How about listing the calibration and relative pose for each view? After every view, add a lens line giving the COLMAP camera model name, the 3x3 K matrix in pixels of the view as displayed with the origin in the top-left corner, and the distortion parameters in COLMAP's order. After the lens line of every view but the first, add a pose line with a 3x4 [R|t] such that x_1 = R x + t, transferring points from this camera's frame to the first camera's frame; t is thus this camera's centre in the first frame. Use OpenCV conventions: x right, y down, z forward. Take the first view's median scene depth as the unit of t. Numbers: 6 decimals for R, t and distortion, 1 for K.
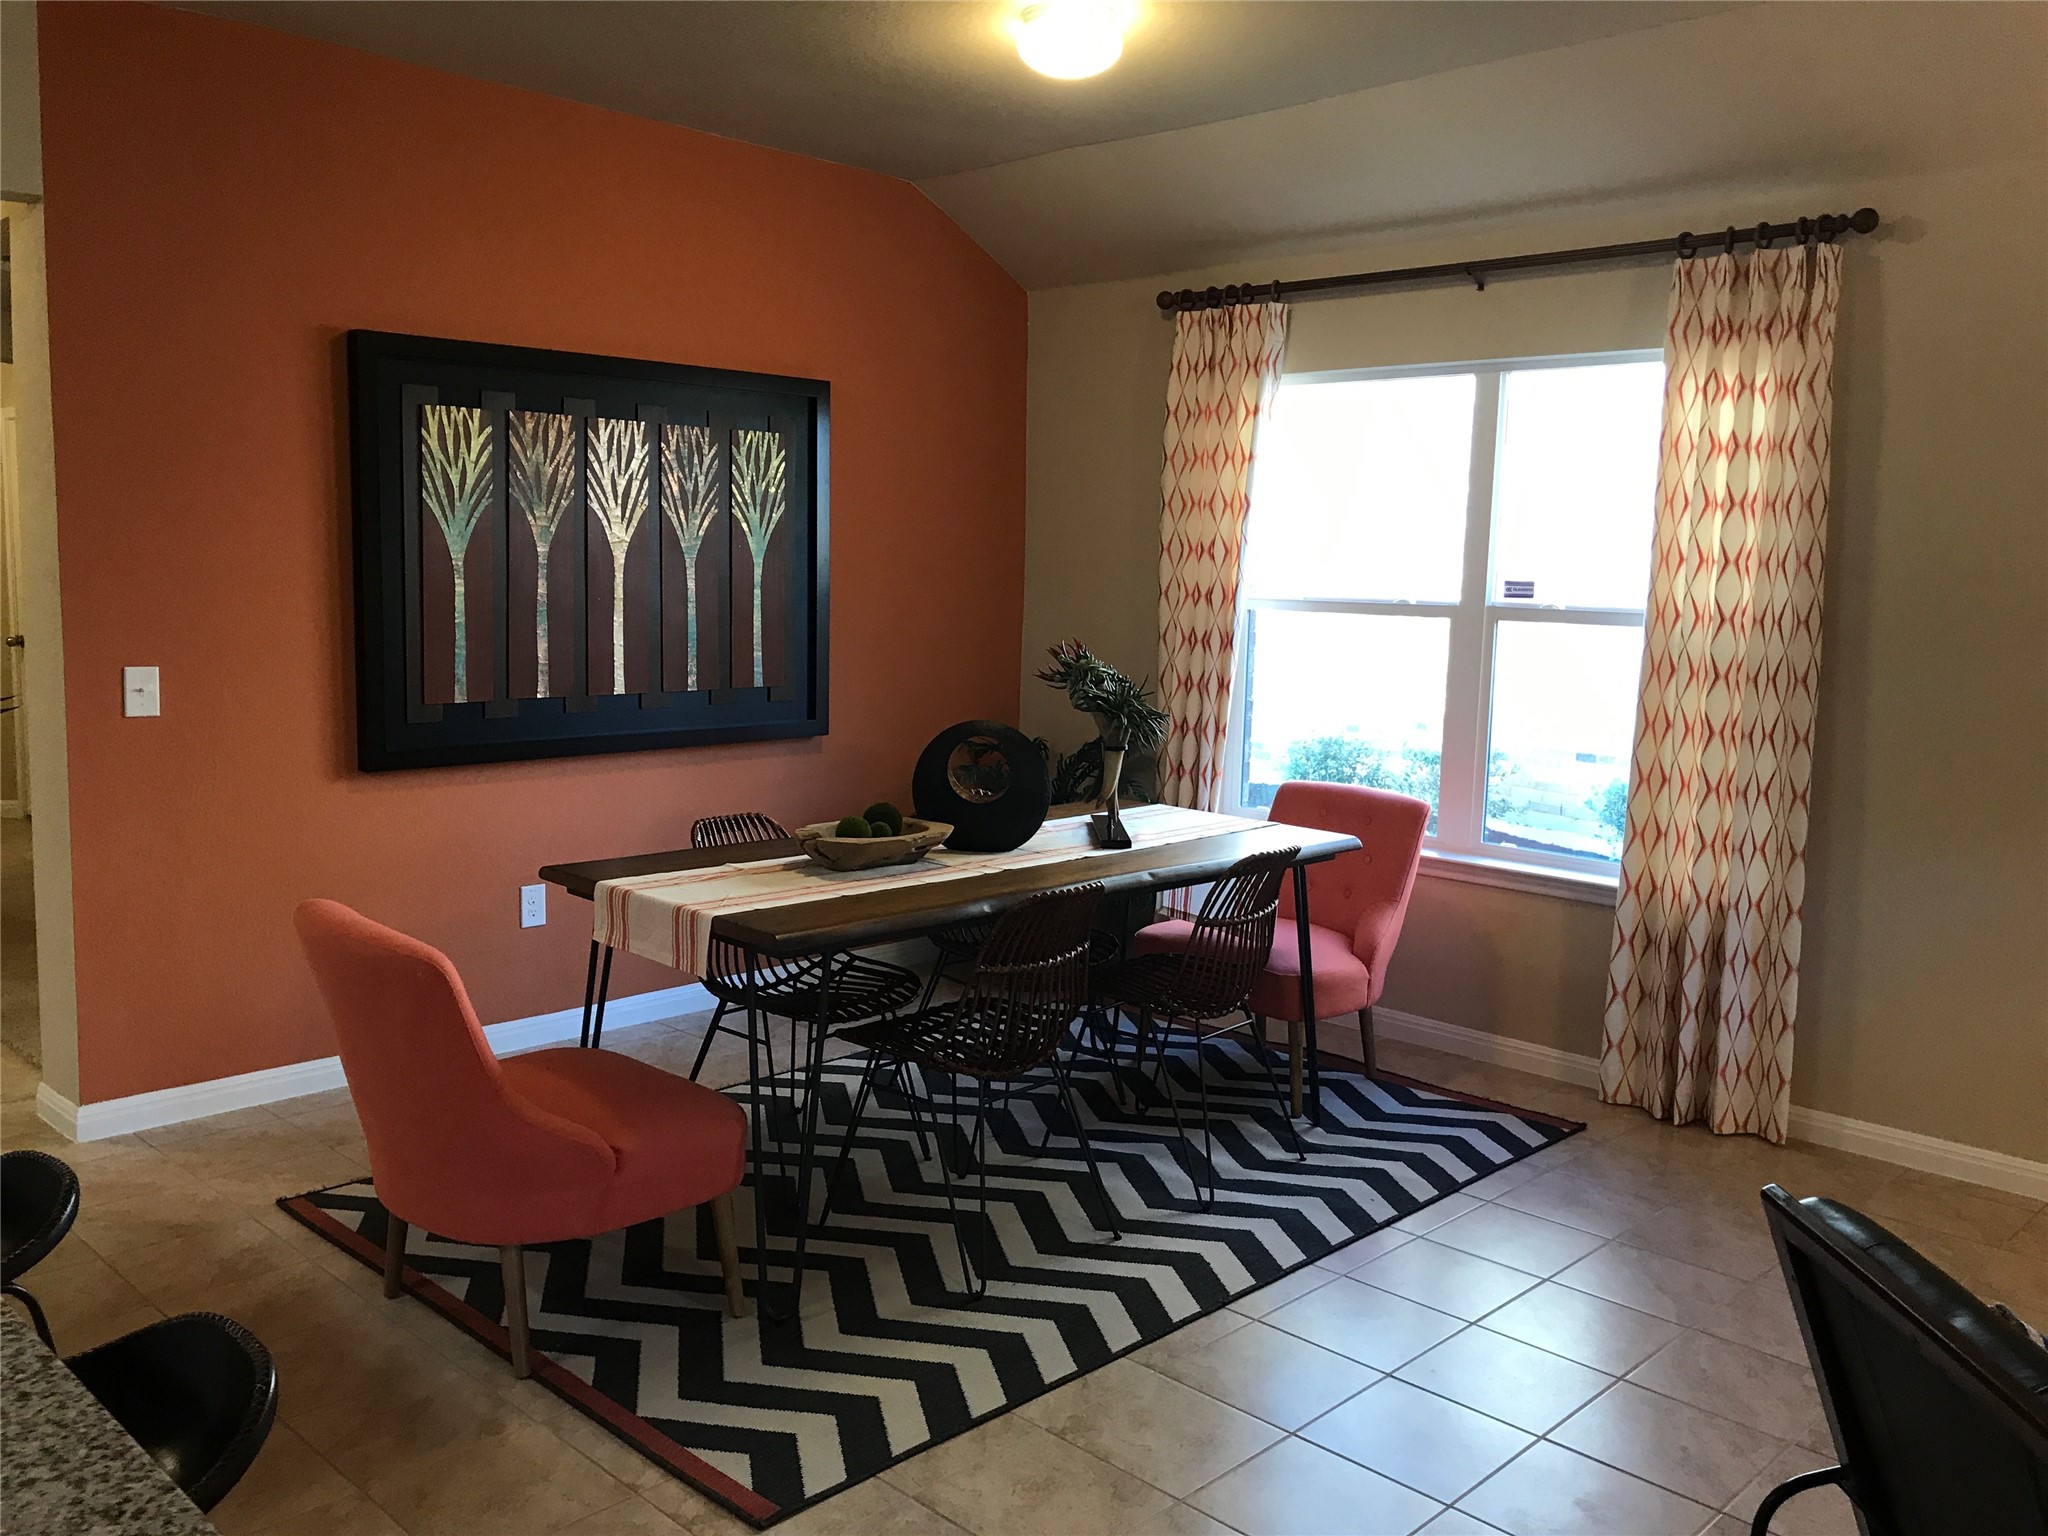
lens RADIAL K [[1721.7, 0, 995.9], [0, 1721.7, 763.9], [0, 0, 1]] dist [0.016783, -0.001537]
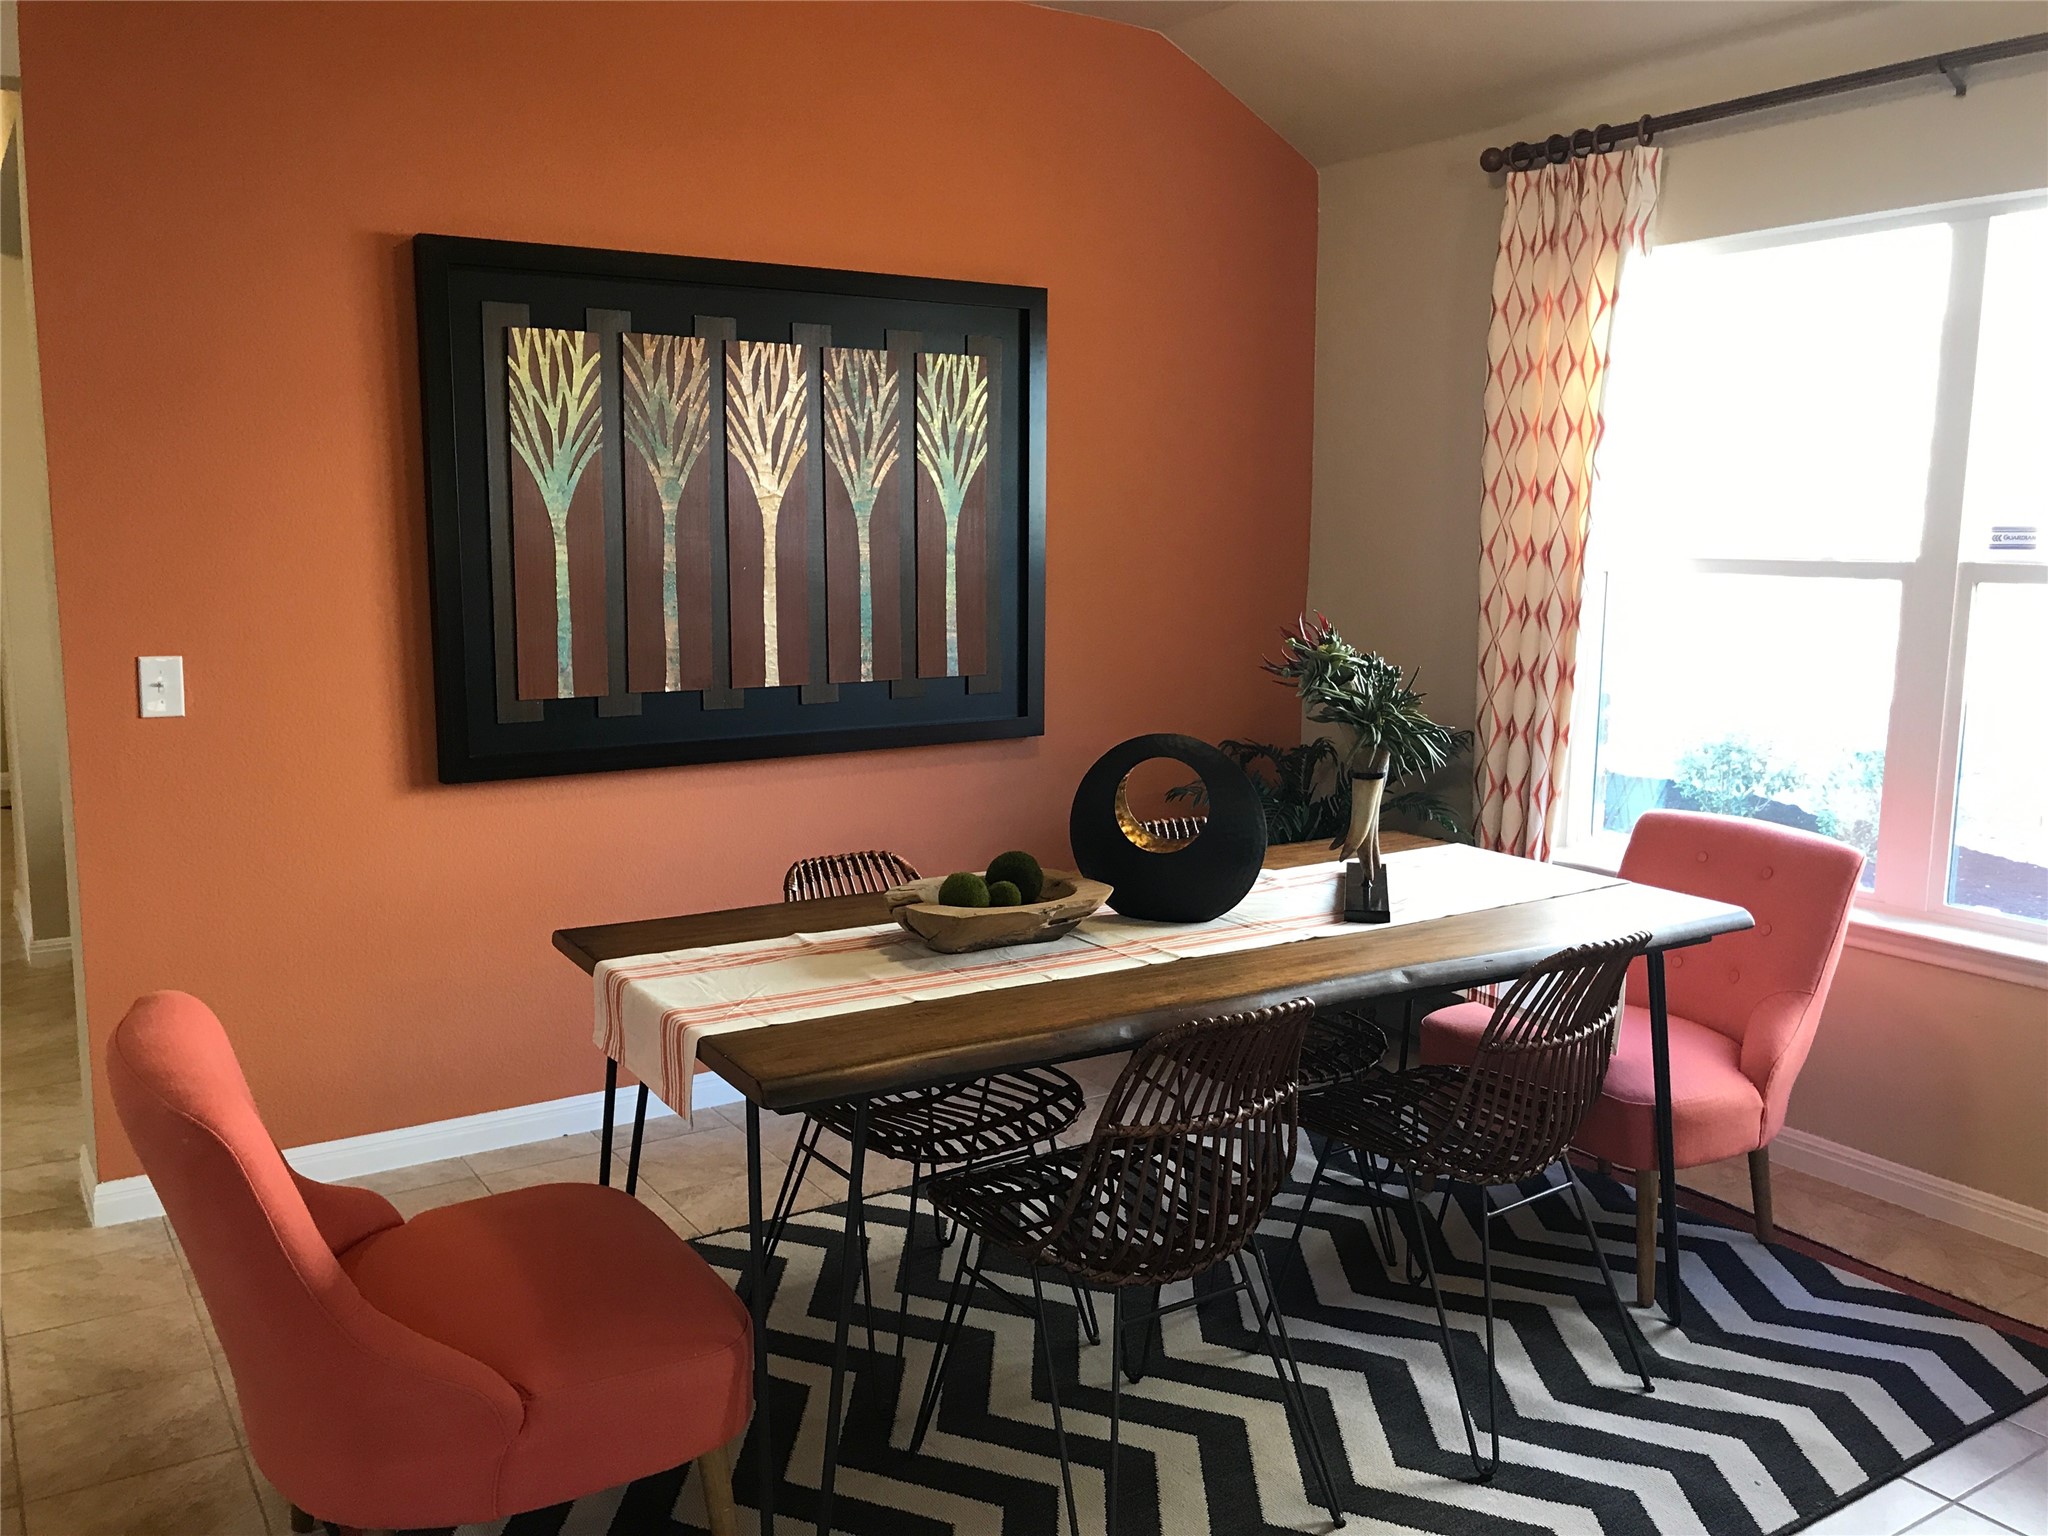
lens RADIAL K [[1721.7, 0, 995.9], [0, 1721.7, 763.9], [0, 0, 1]] dist [0.016783, -0.001537]
pose [[0.976052, 0.013813, -0.217097, 0.062417], [-0.010404, 0.999804, 0.016836, -0.020001], [0.217287, -0.014174, 0.976005, 0.249778]]
